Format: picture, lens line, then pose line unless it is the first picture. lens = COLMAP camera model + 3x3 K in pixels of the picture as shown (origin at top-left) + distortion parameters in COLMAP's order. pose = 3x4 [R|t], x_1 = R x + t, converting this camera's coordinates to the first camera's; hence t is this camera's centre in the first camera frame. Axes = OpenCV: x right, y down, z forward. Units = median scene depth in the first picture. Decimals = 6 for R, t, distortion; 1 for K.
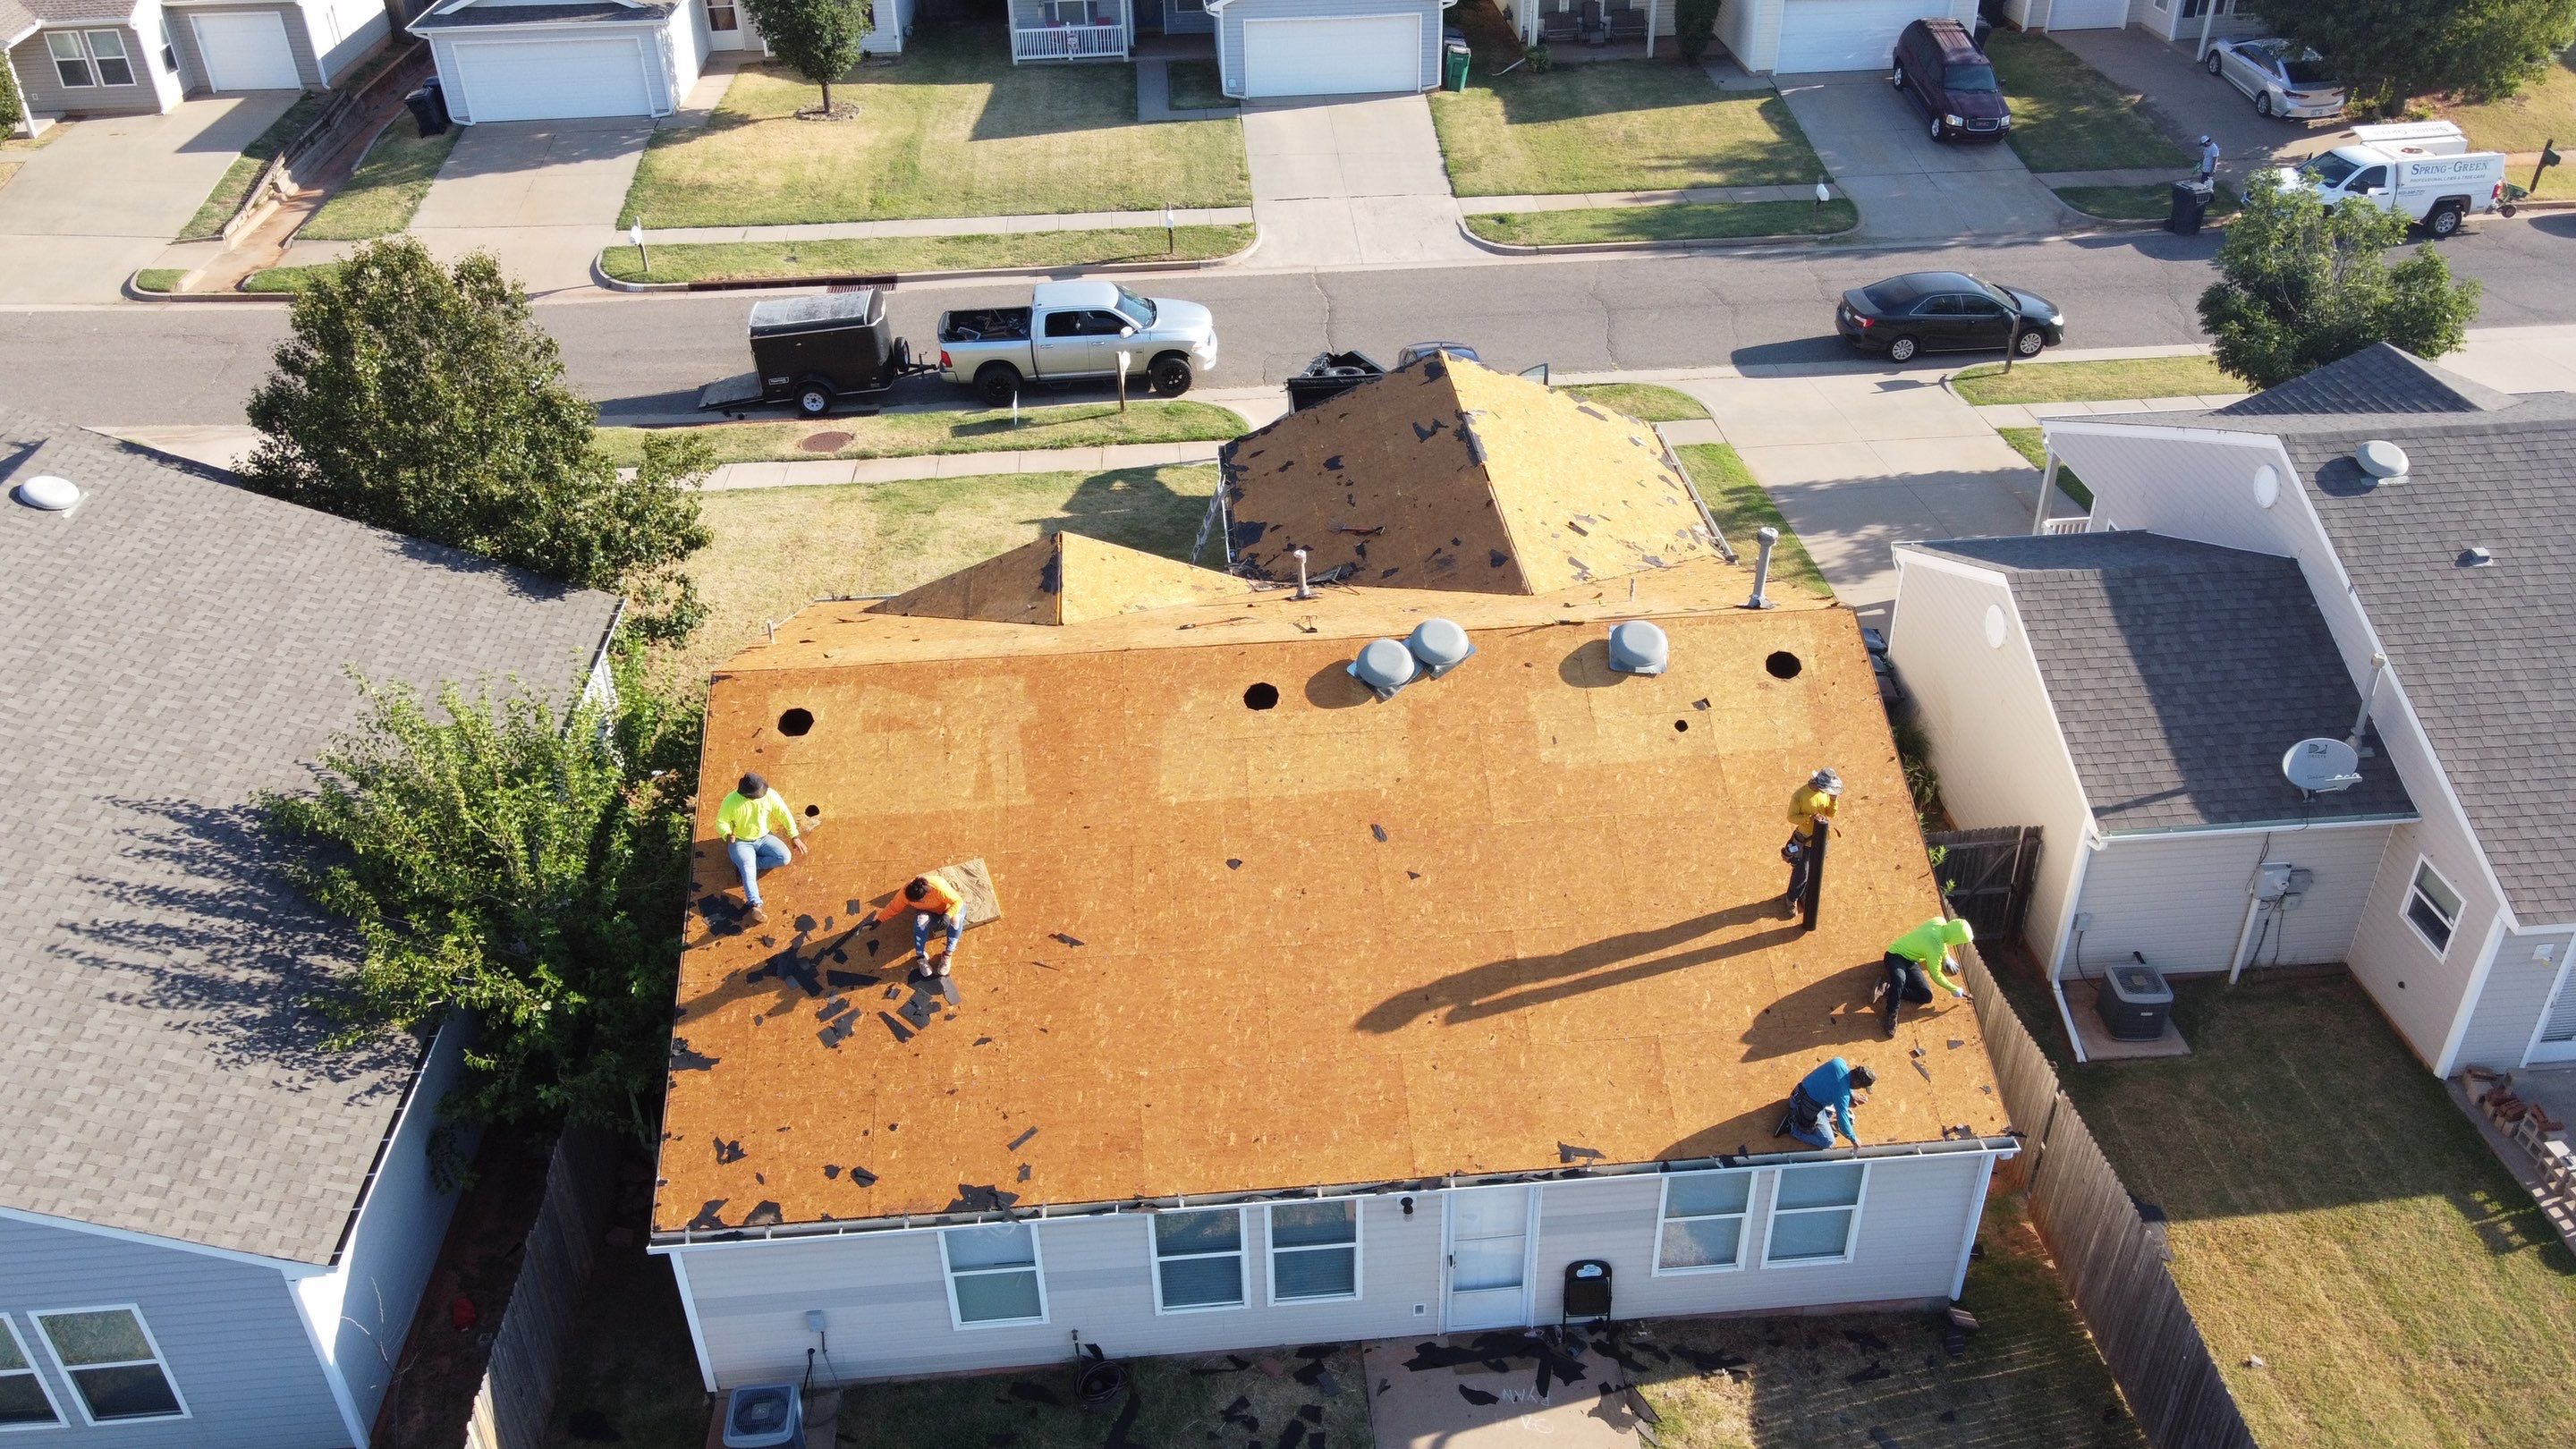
lens RADIAL K [[1973.9, 0, 1288.3], [0, 1973.9, 715.3], [0, 0, 1]] dist [0.004330, 0.019861]
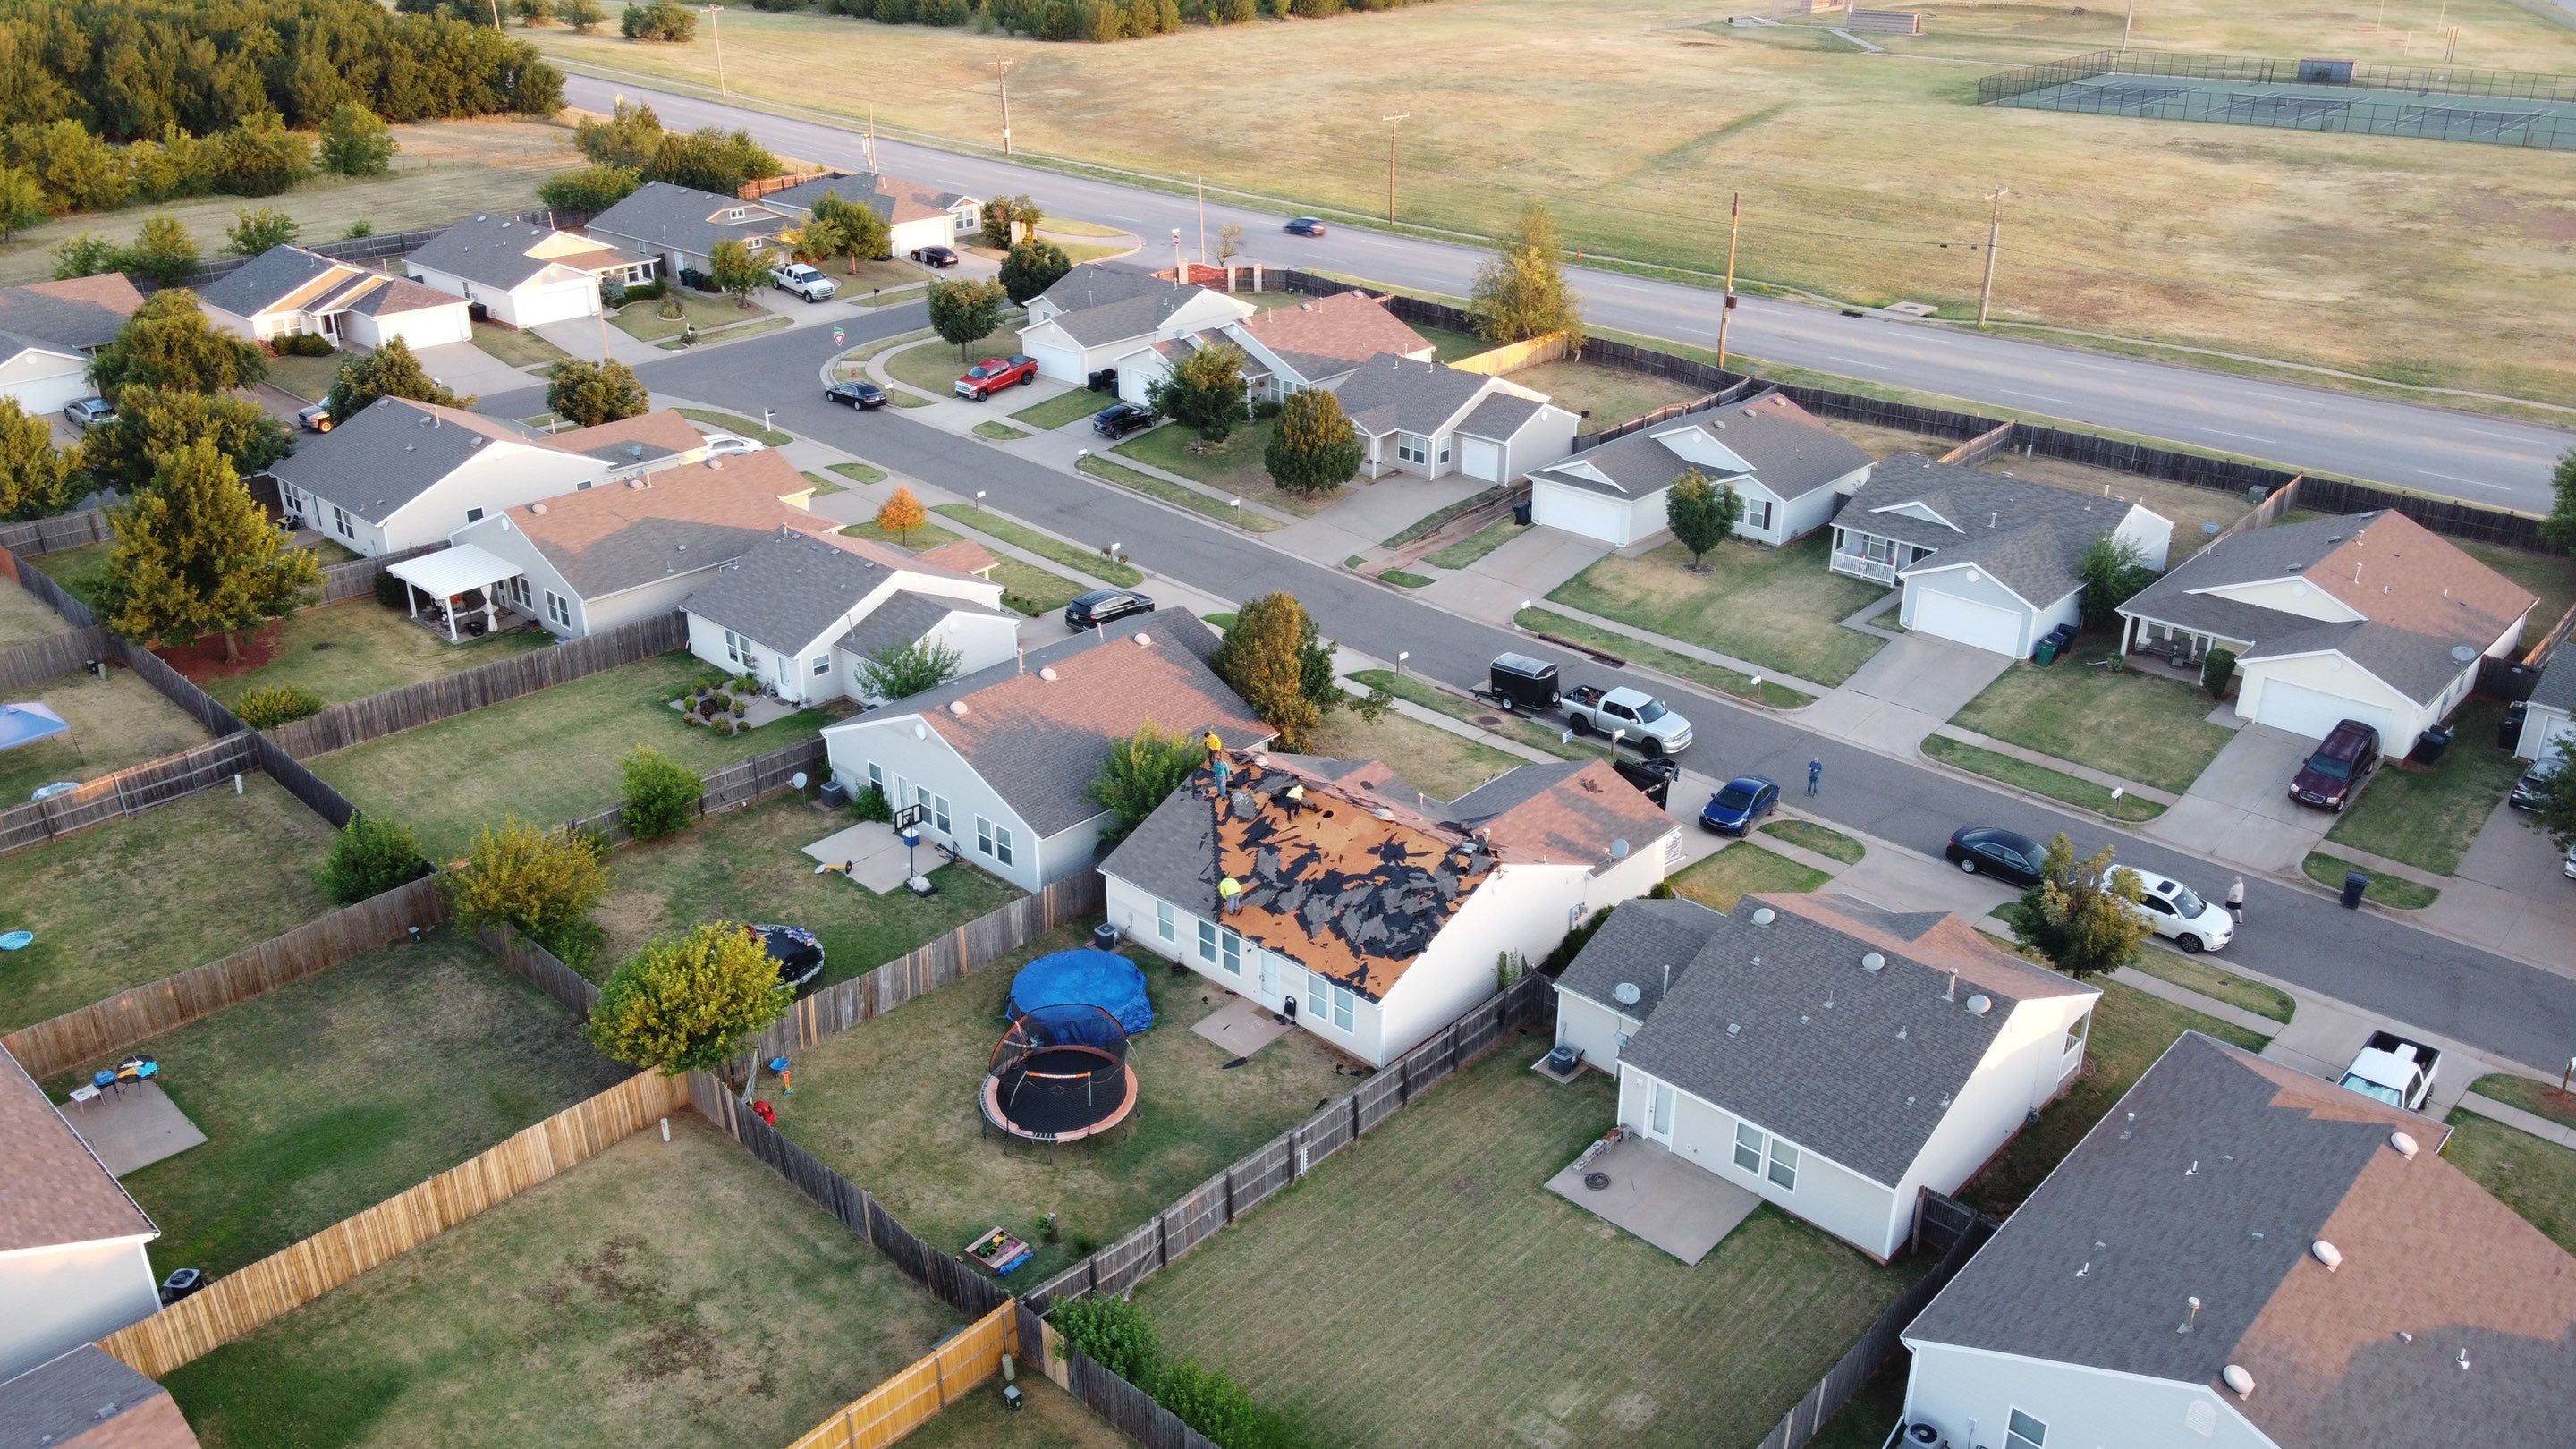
lens RADIAL K [[1989.3, 0, 1290.6], [0, 1989.3, 690.7], [0, 0, 1]] dist [0.003522, 0.011559]
pose [[0.678697, 0.315111, -0.663382, 1.765663], [-0.408235, 0.912738, 0.015897, -0.192854], [0.610504, 0.260026, 0.748112, -1.291309]]
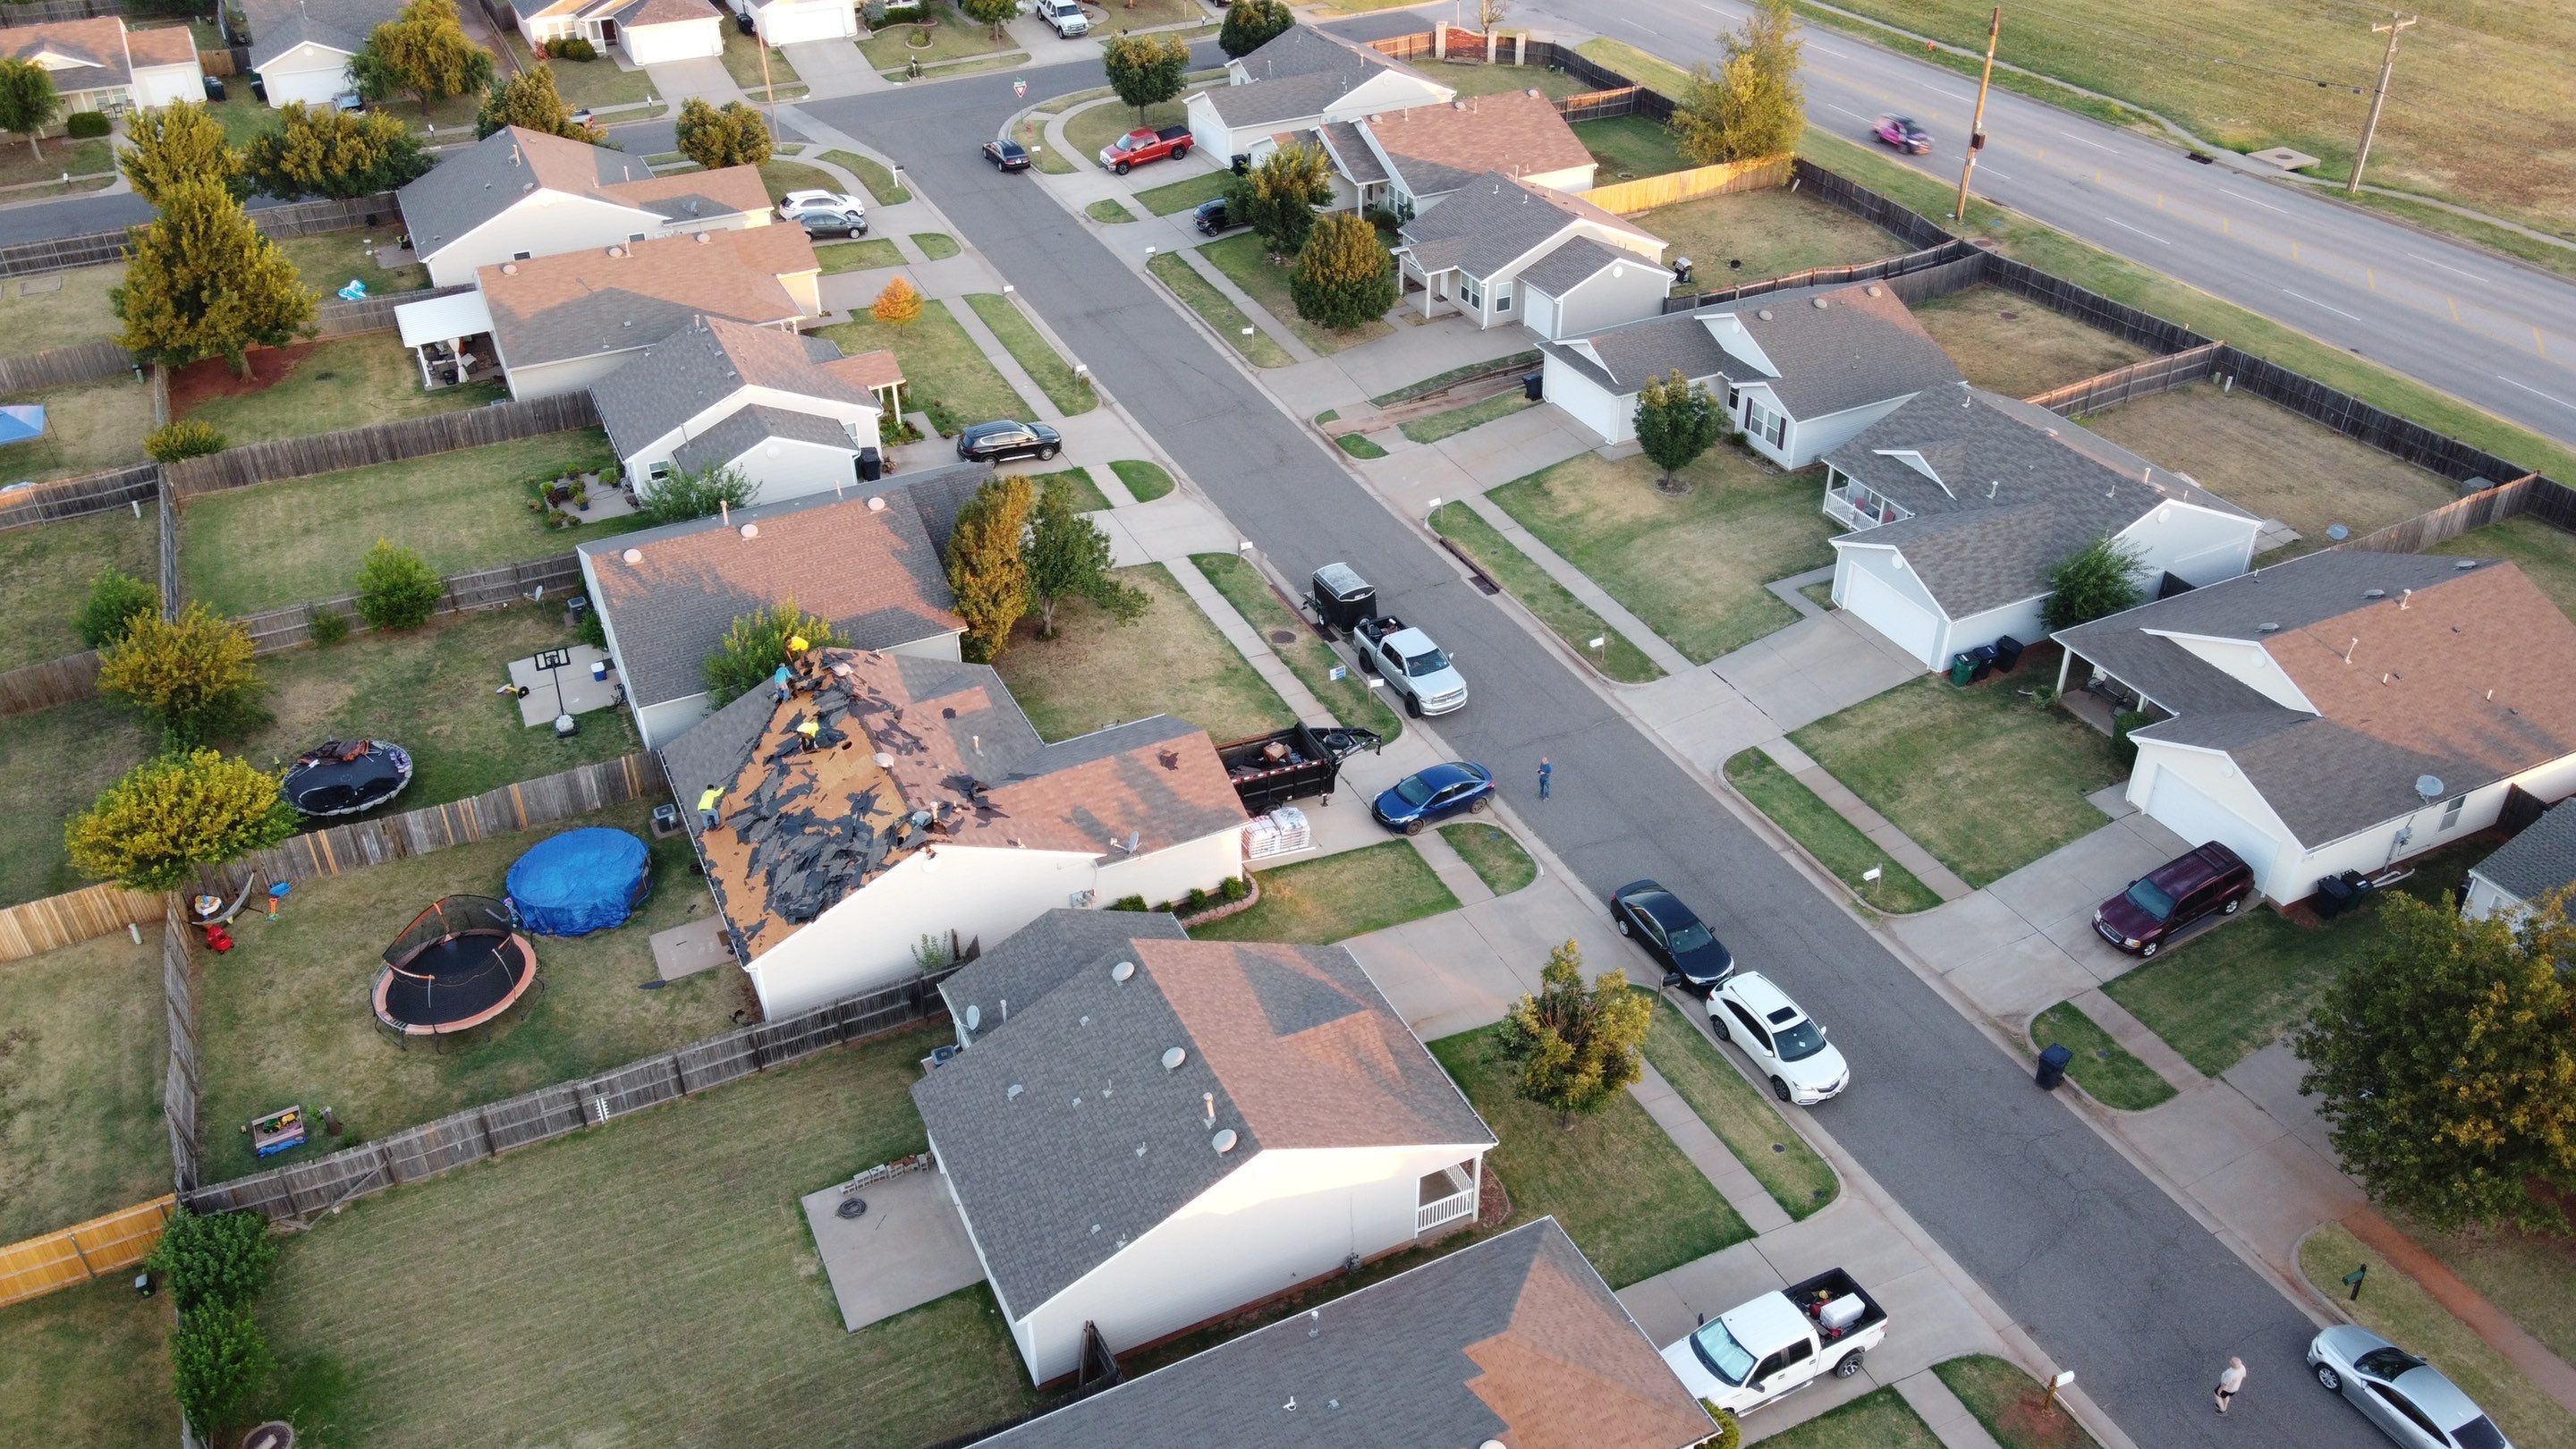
lens RADIAL K [[1973.9, 0, 1288.3], [0, 1973.9, 715.3], [0, 0, 1]] dist [0.004330, 0.019861]
pose [[0.367948, 0.525111, -0.767380, 2.226780], [-0.497514, 0.808389, 0.314622, -1.175195], [0.785553, 0.266018, 0.558696, -0.136156]]
